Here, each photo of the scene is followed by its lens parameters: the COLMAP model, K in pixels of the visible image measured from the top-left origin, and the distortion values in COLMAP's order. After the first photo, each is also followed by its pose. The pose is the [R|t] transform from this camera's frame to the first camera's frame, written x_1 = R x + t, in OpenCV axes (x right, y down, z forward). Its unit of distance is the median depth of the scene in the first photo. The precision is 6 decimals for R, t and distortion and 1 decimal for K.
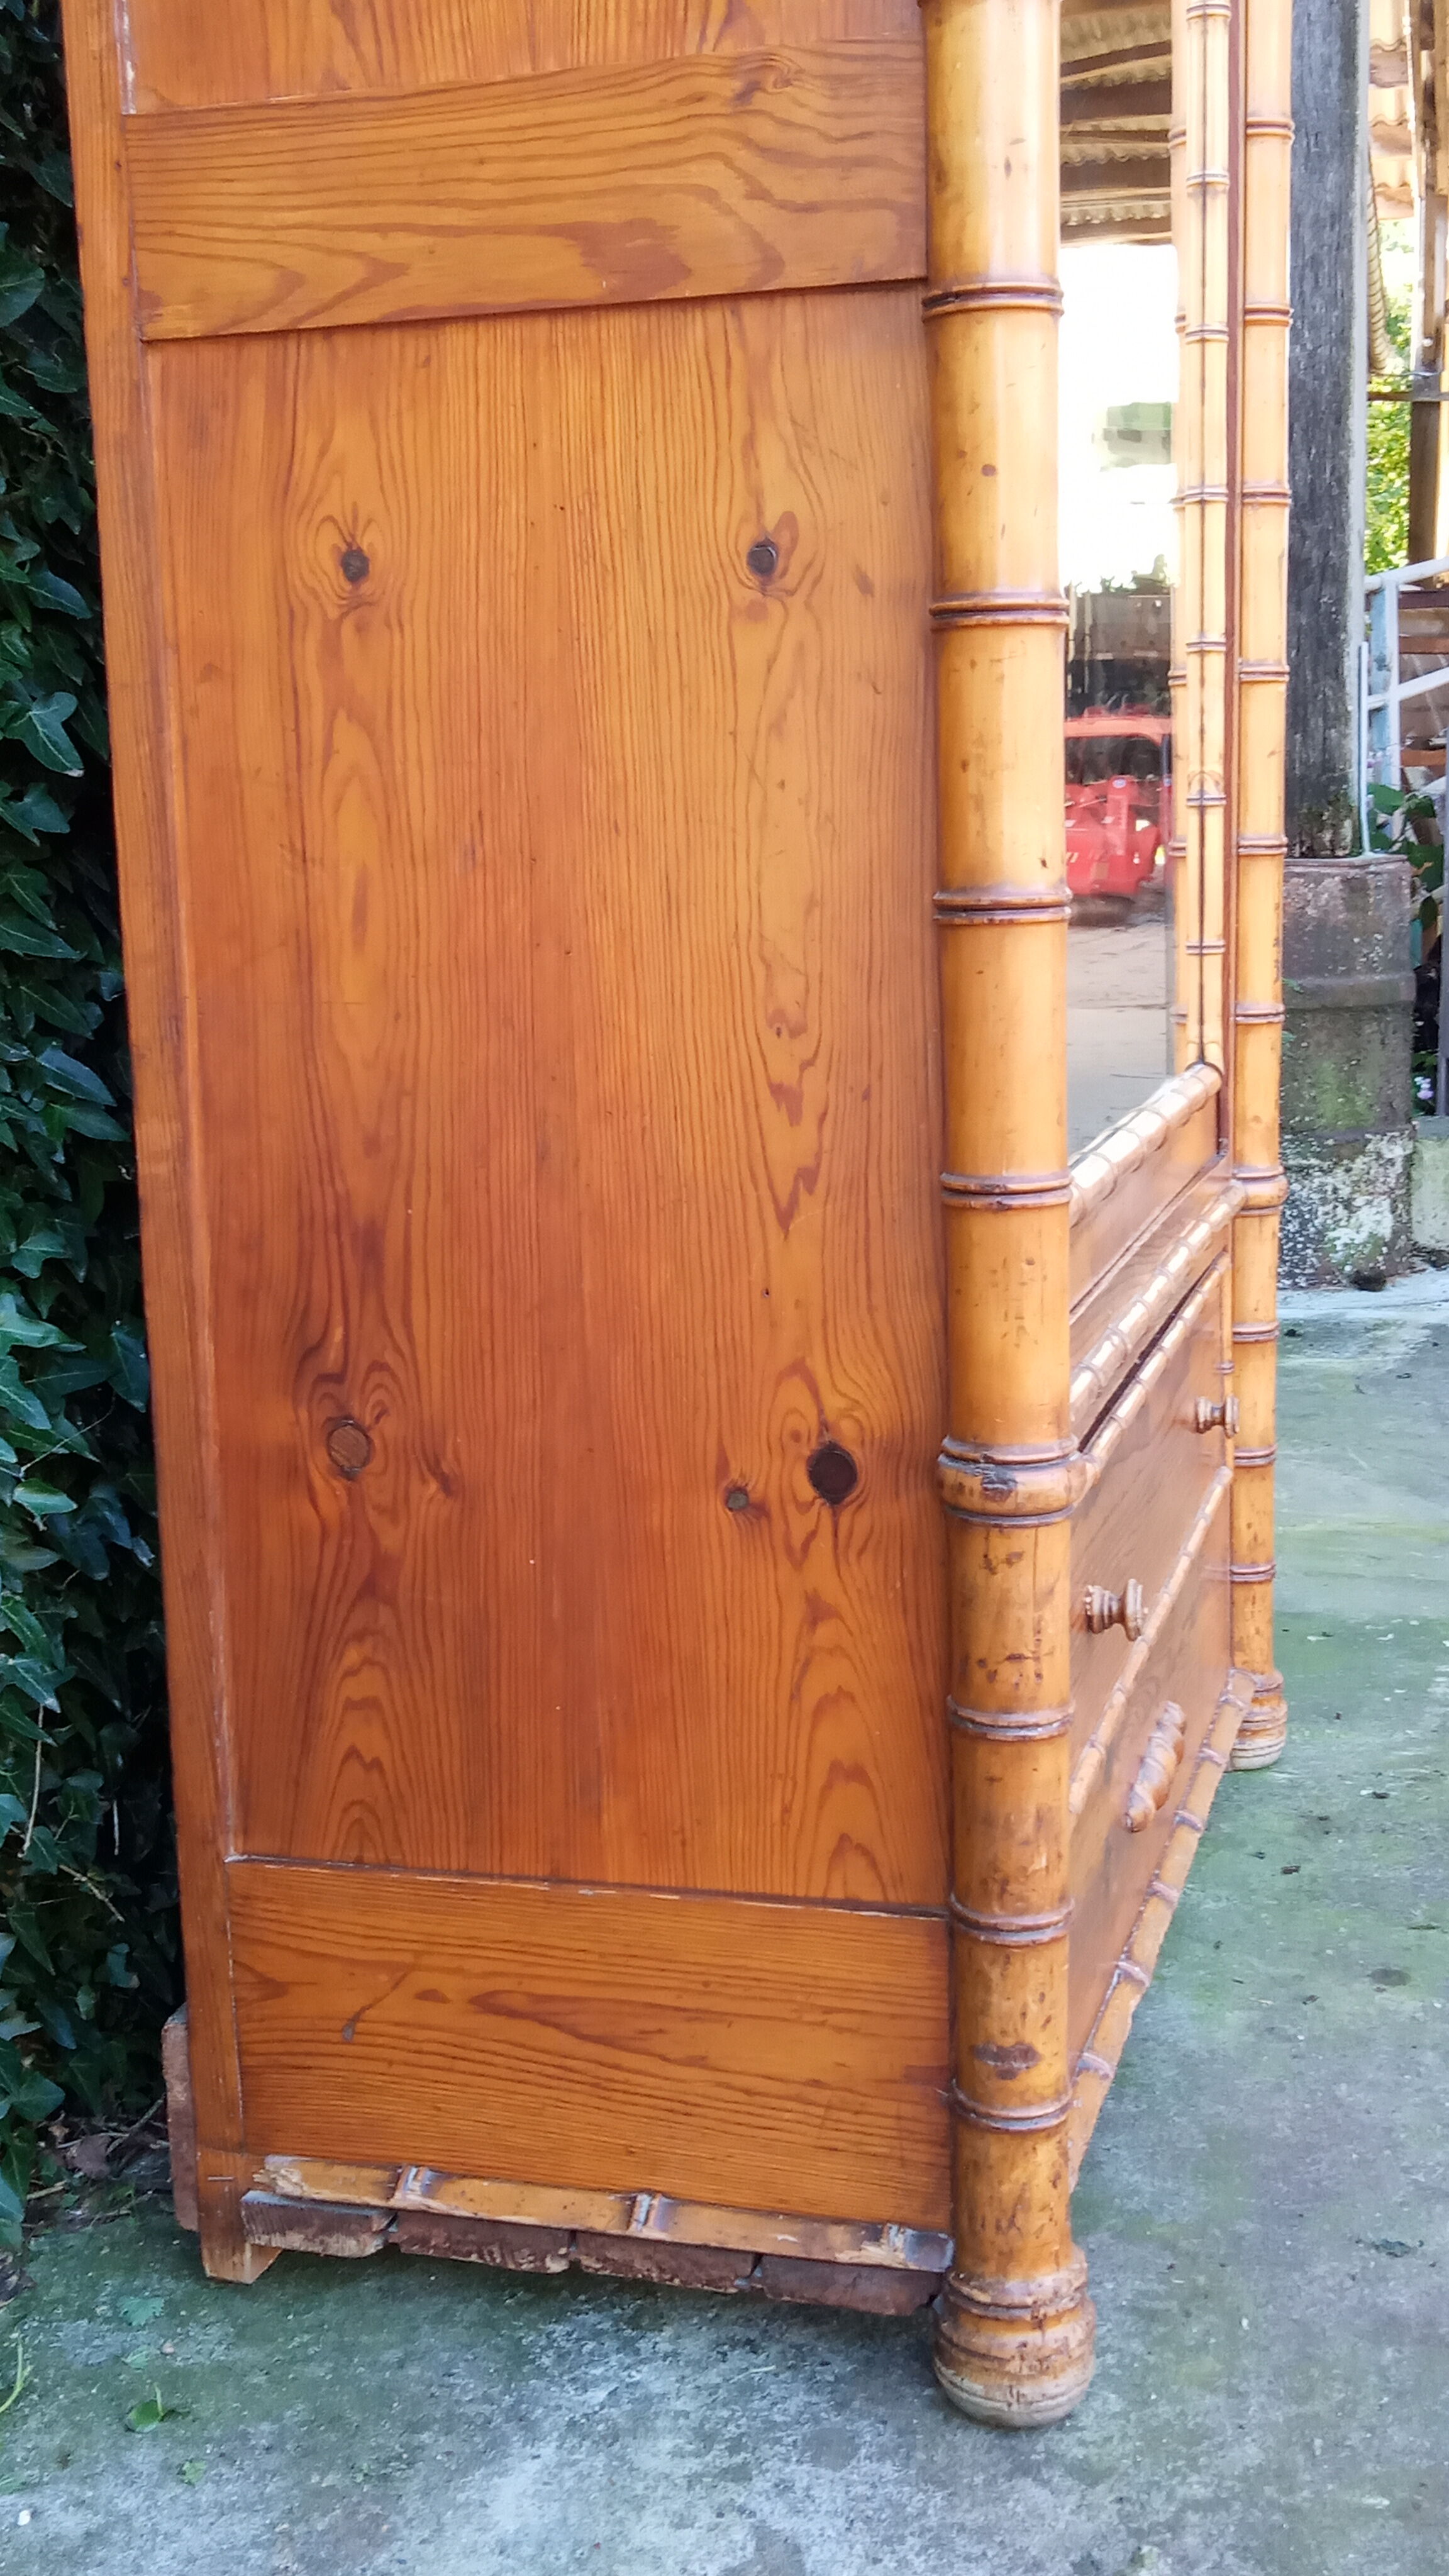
lens RADIAL K [[2830.2, 0, 762.1], [0, 2830.2, 1291.1], [0, 0, 1]] dist [0.023453, -0.014339]
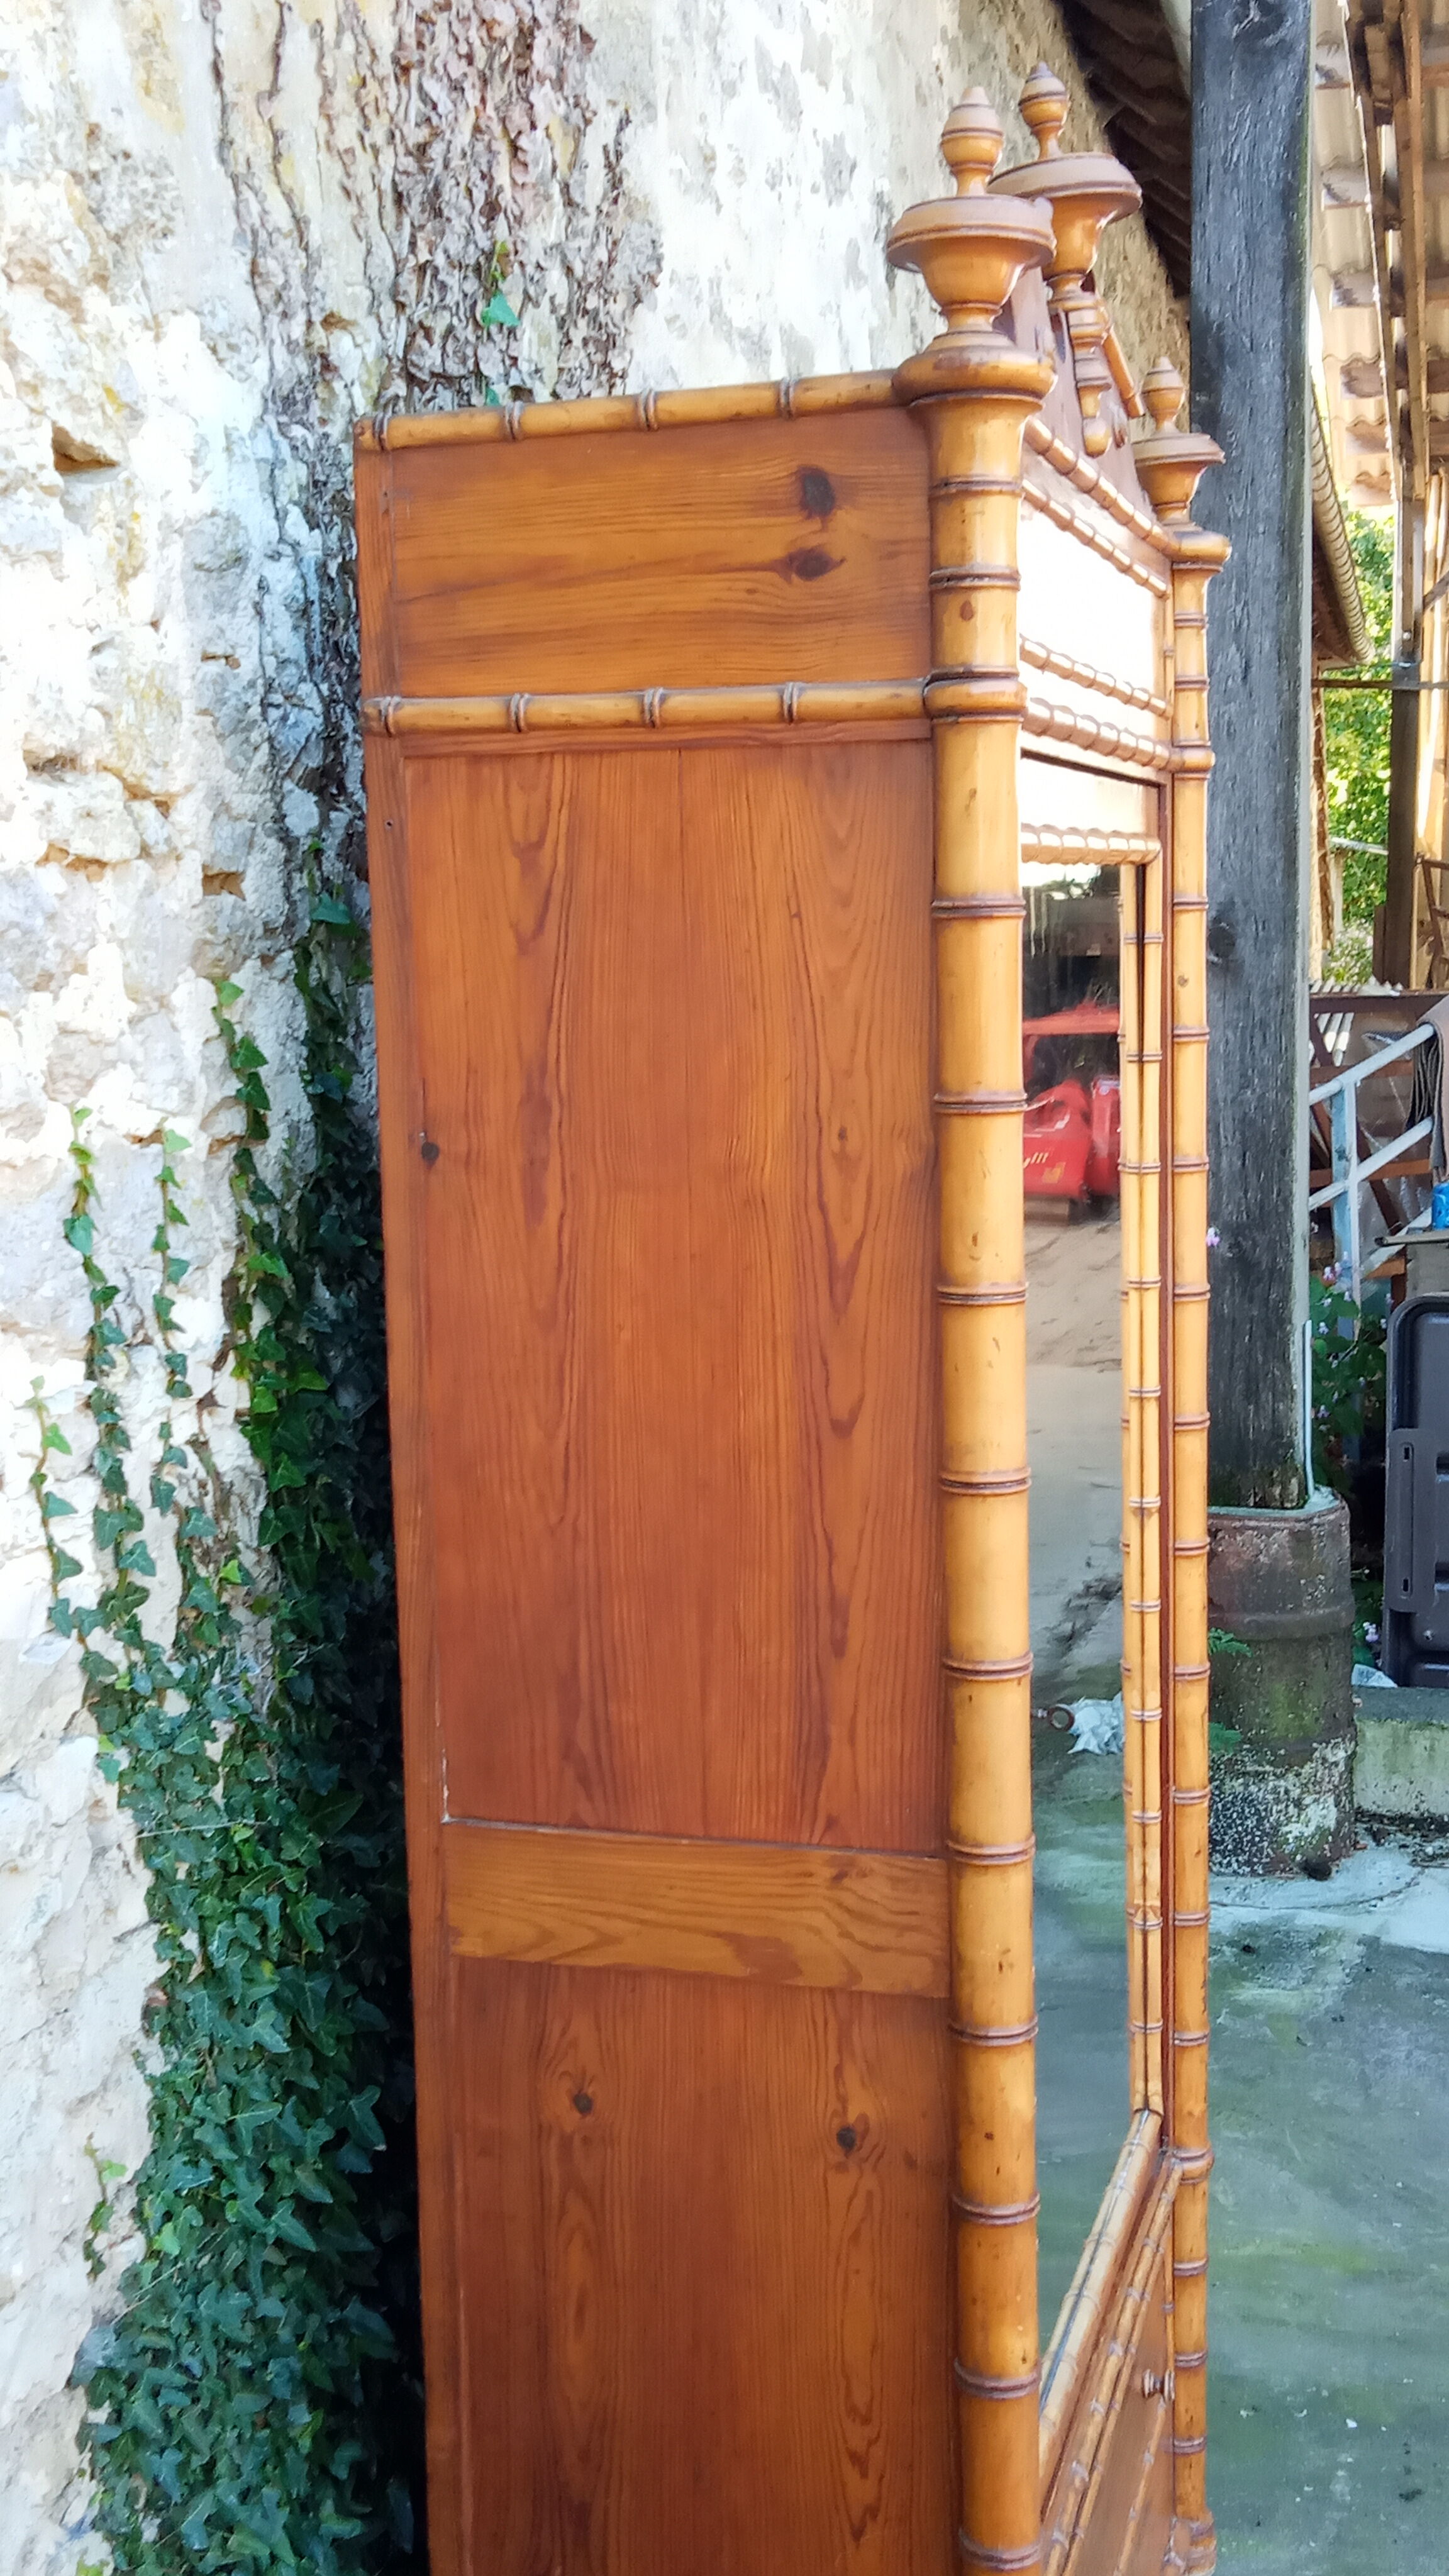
lens RADIAL K [[2789.7, 0, 767.0], [0, 2789.7, 1284.4], [0, 0, 1]] dist [0.109826, -0.326931]
pose [[0.999982, 0.006026, 0.000190, -0.040163], [-0.006007, 0.998560, -0.053312, -0.552260], [-0.000511, 0.053310, 0.998578, -0.502366]]
